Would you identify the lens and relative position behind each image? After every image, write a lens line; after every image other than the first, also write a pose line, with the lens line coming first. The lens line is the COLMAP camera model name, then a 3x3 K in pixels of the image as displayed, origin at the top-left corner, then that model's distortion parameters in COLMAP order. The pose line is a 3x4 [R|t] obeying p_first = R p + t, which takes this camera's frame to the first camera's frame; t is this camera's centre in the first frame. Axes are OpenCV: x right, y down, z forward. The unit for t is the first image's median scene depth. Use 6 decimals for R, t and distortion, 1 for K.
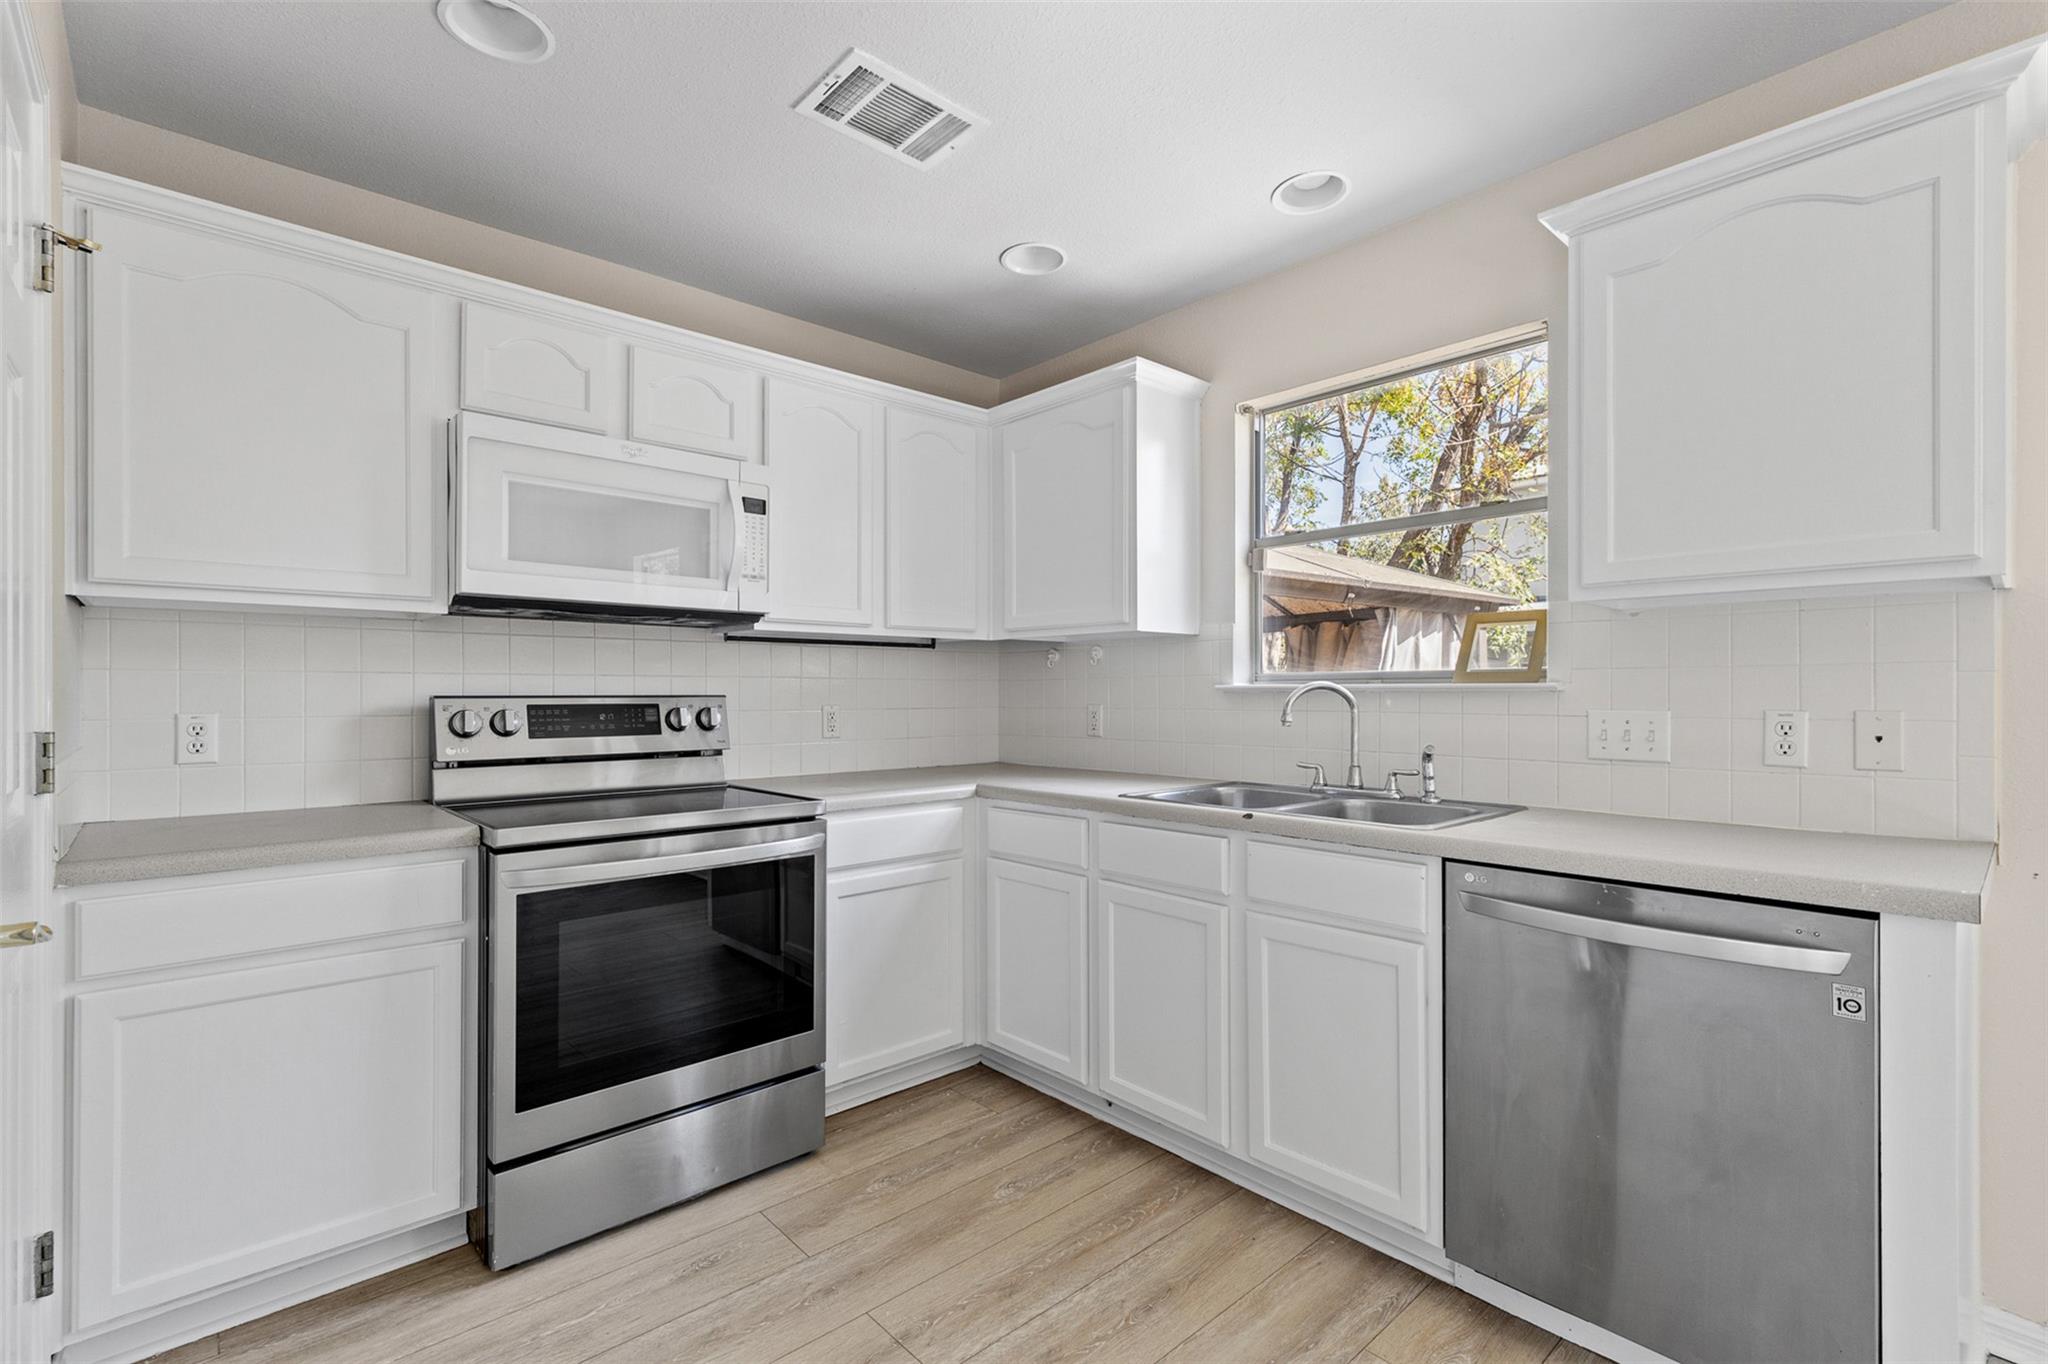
lens RADIAL K [[922.6, 0, 1032.3], [0, 922.6, 691.8], [0, 0, 1]] dist [0.005441, -0.000290]
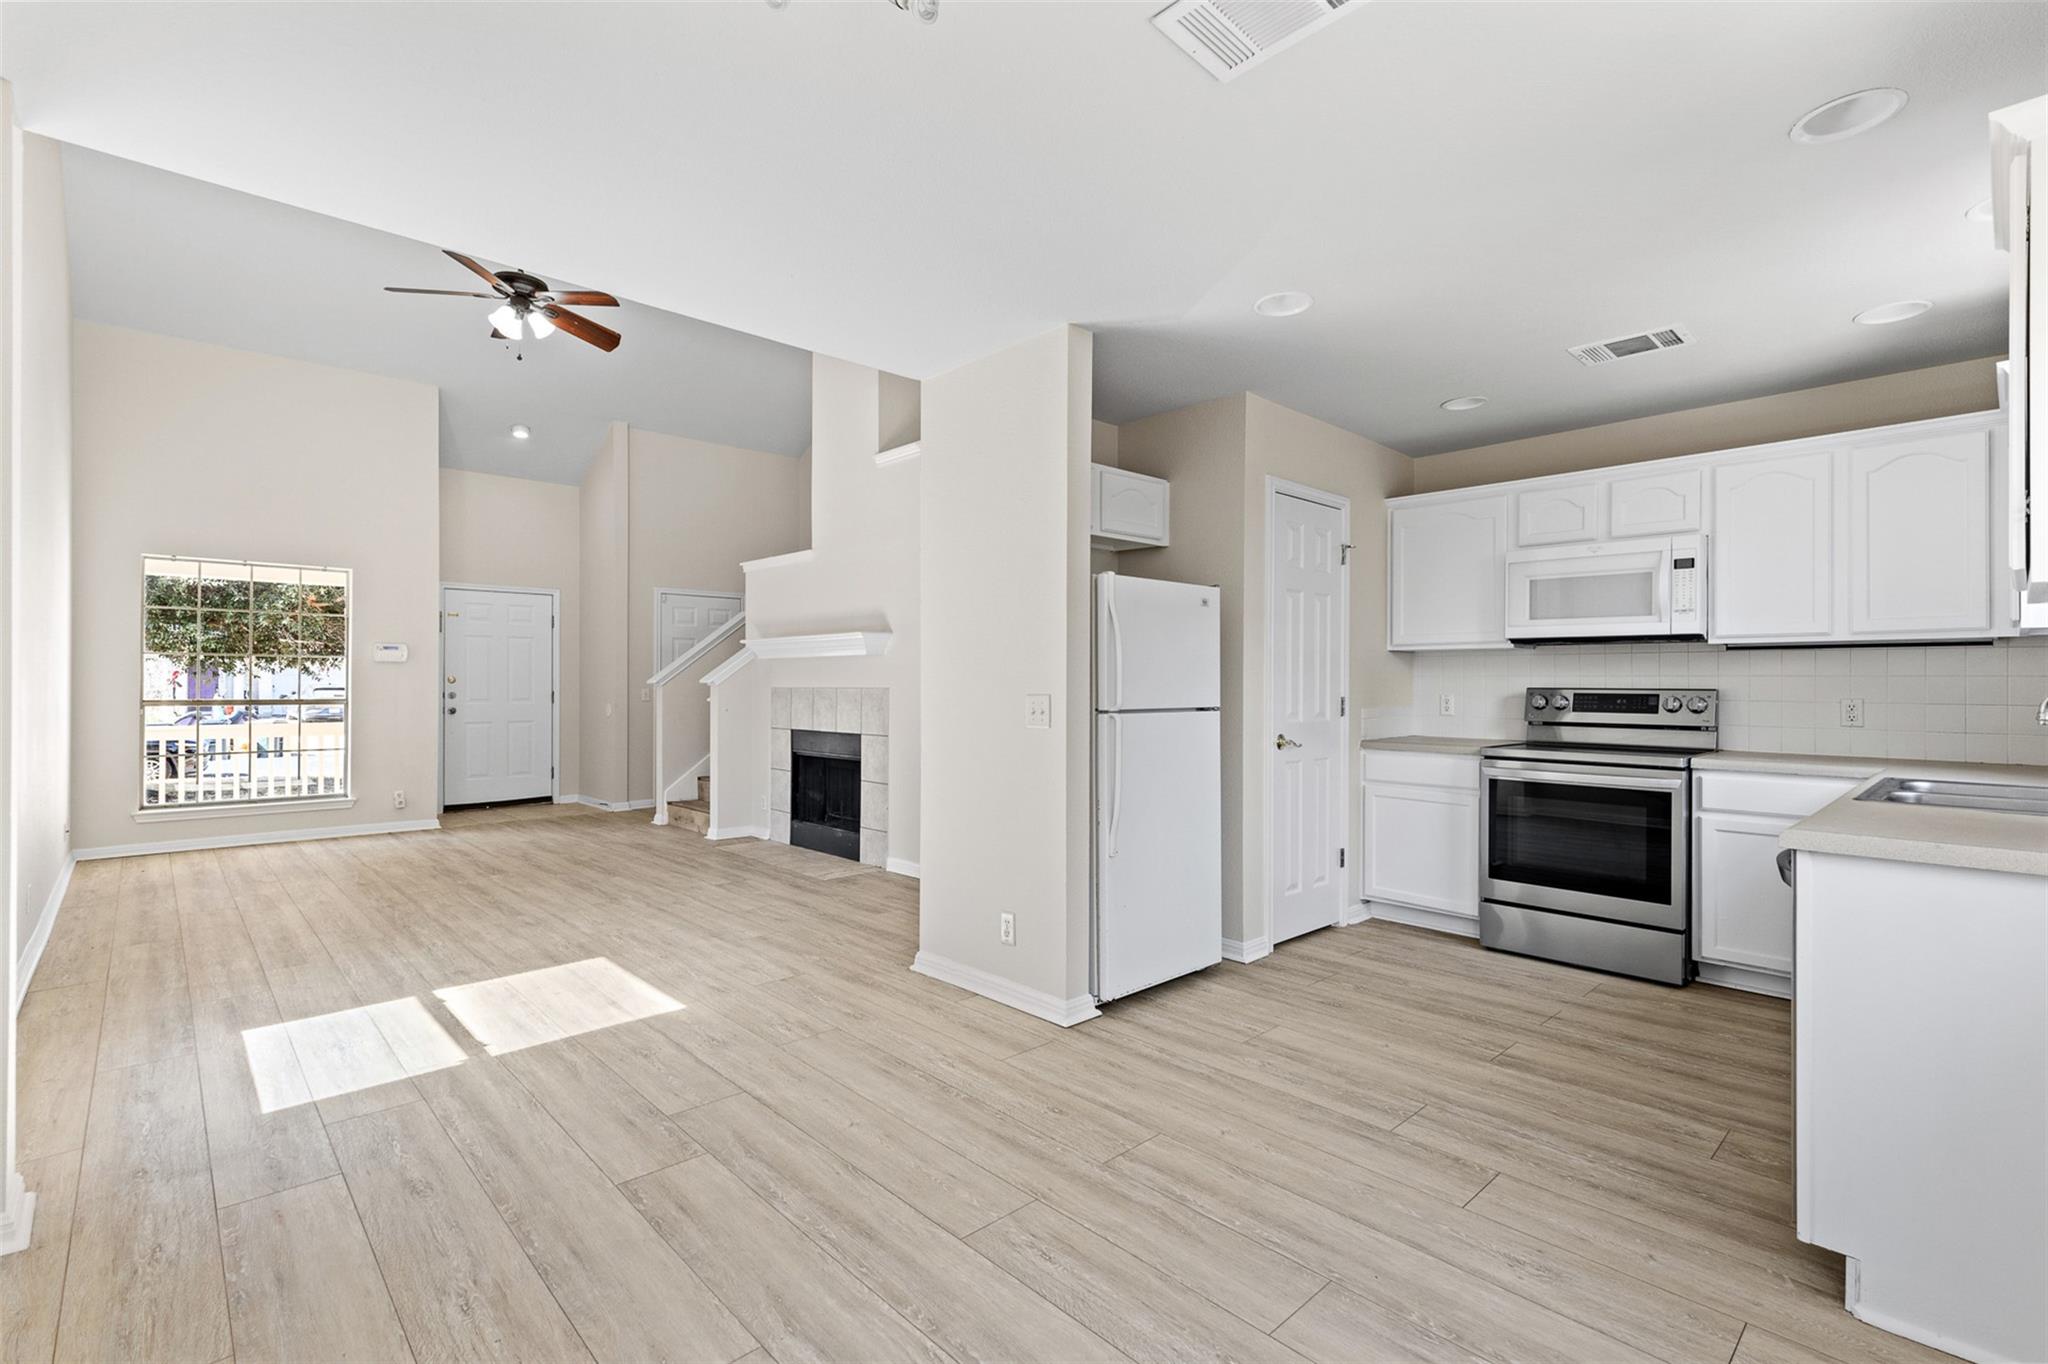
lens RADIAL K [[922.6, 0, 1031.0], [0, 922.6, 681.4], [0, 0, 1]] dist [0.005441, -0.000290]
pose [[0.026998, 0.000062, -0.999635, 1.249253], [-0.005427, 0.999985, -0.000084, -0.002984], [0.999621, 0.005427, 0.026998, -0.114635]]
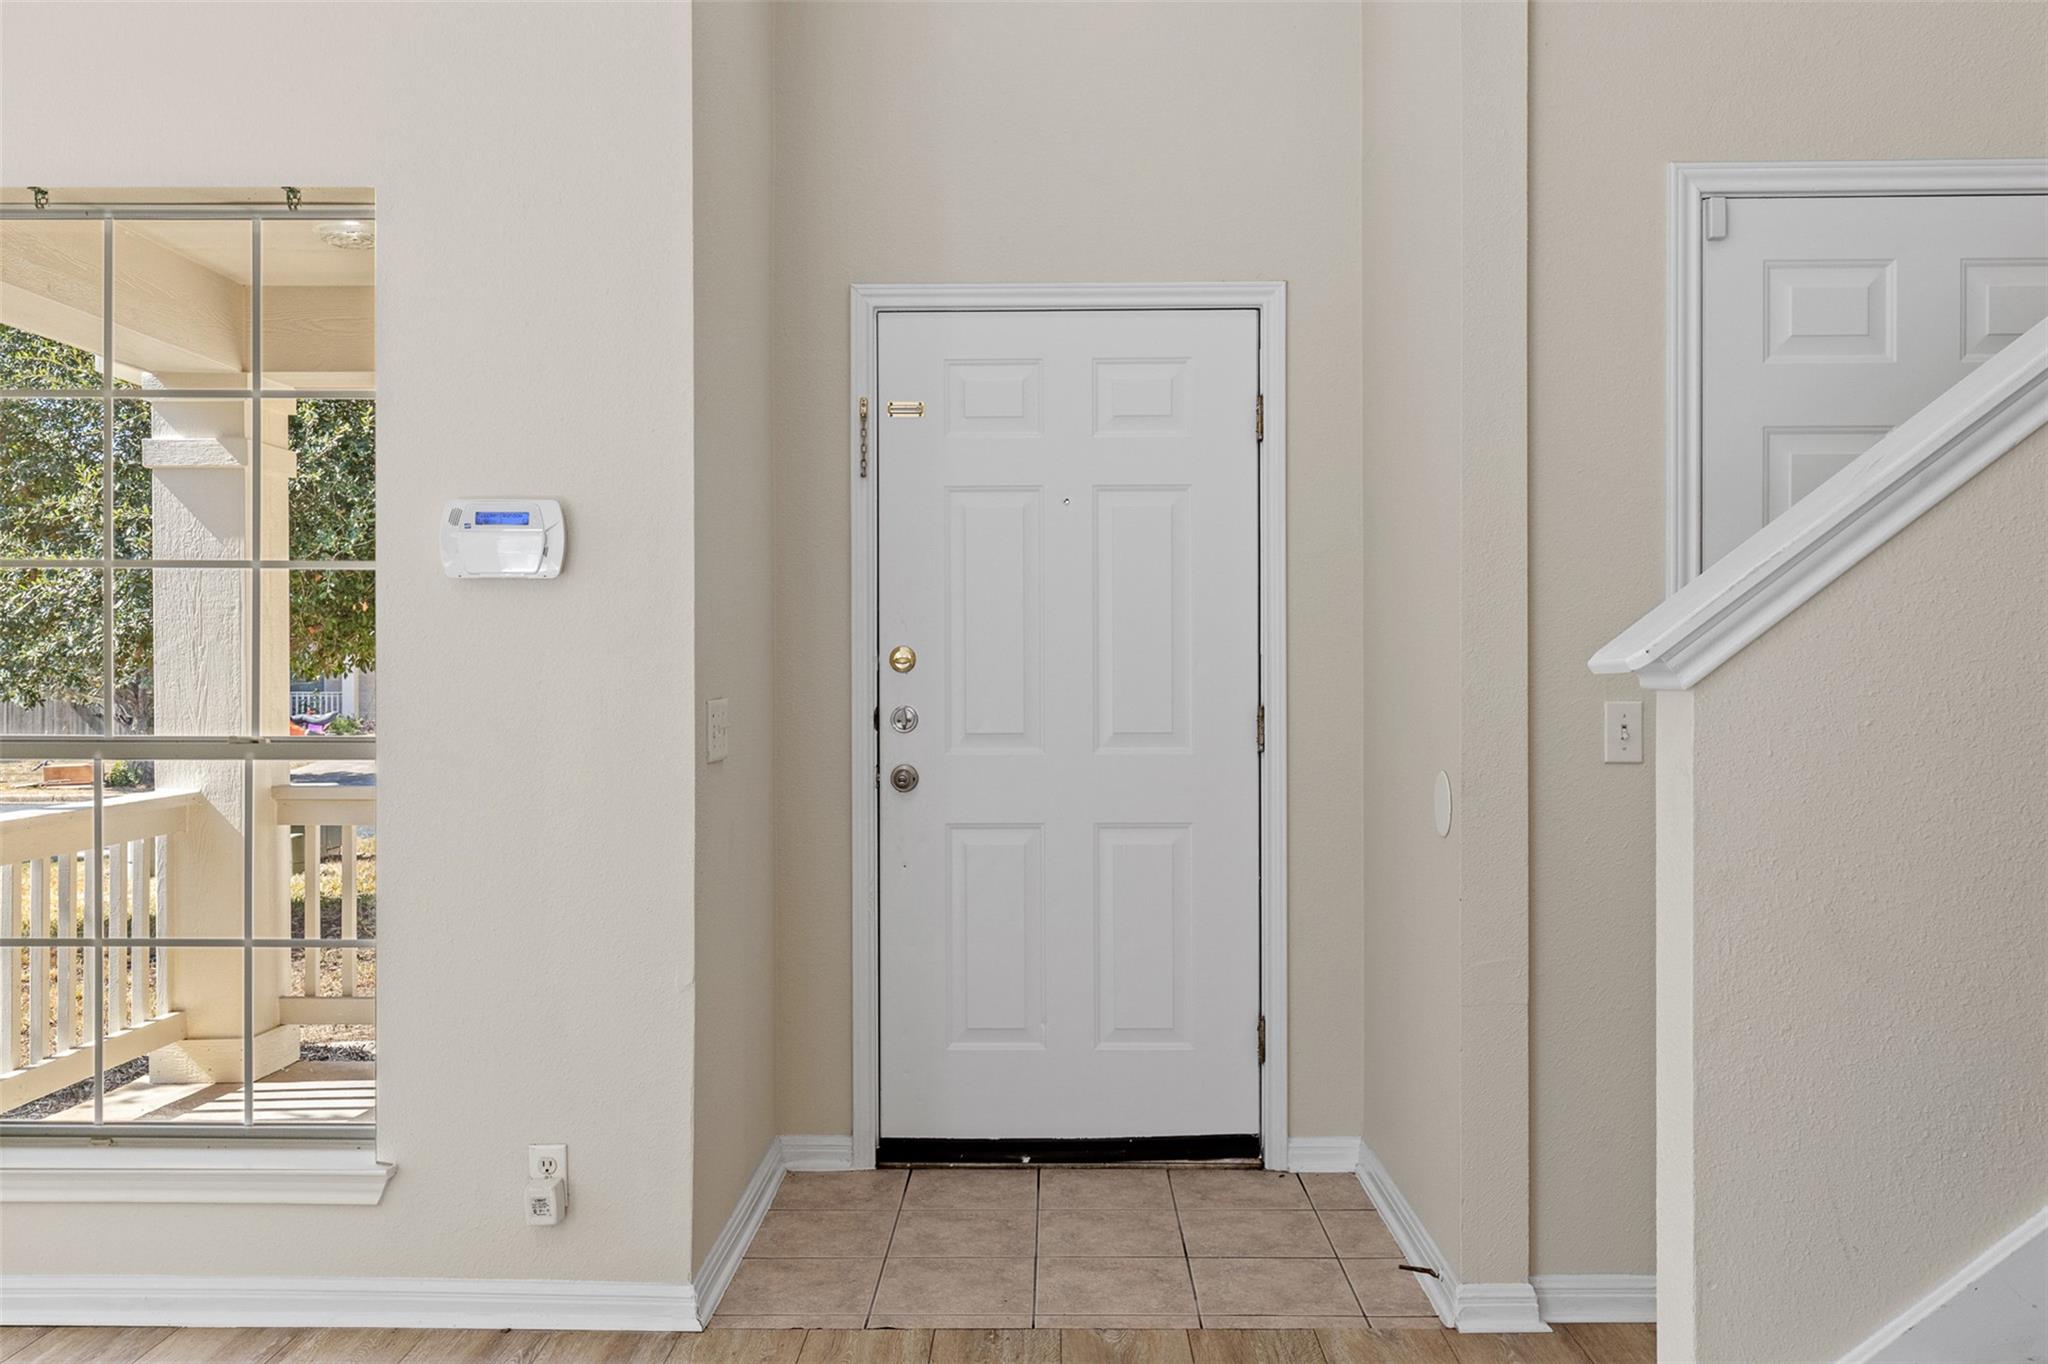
lens RADIAL K [[1679.3, 0, 1019.2], [0, 1679.3, 674.2], [0, 0, 1]] dist [-0.002629, -0.004316]
pose [[-0.685152, 0.003609, -0.728391, -1.201023], [-0.000157, 0.999987, 0.005102, 0.008267], [0.728400, 0.003610, -0.685142, -0.999400]]
